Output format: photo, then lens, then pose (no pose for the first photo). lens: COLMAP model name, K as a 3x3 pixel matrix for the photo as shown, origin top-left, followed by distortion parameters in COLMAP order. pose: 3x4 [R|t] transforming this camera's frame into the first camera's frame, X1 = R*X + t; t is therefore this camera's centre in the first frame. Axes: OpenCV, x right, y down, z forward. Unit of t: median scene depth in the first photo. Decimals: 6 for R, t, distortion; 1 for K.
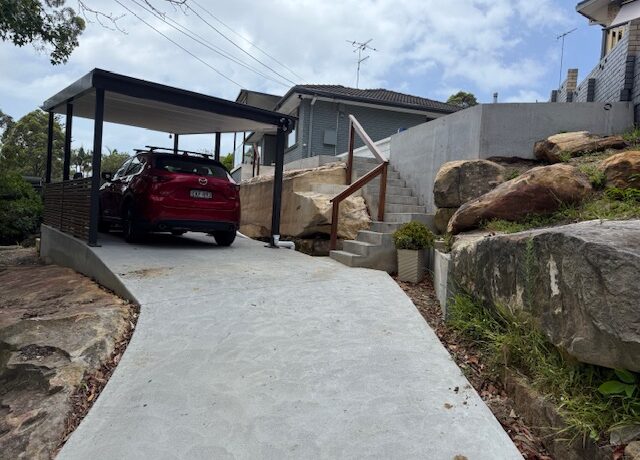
lens RADIAL K [[447.6, 0, 321.2], [0, 447.6, 233.5], [0, 0, 1]] dist [0.068170, -0.079402]
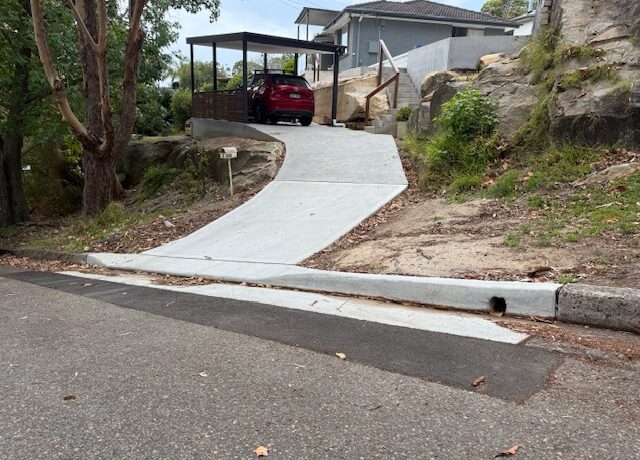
lens RADIAL K [[447.6, 0, 317.6], [0, 447.6, 241.3], [0, 0, 1]] dist [0.068170, -0.079402]
pose [[0.991638, 0.009644, -0.128692, 0.064661], [0.019796, 0.974035, 0.225530, 0.070024], [0.127526, -0.226192, 0.965699, -0.813650]]
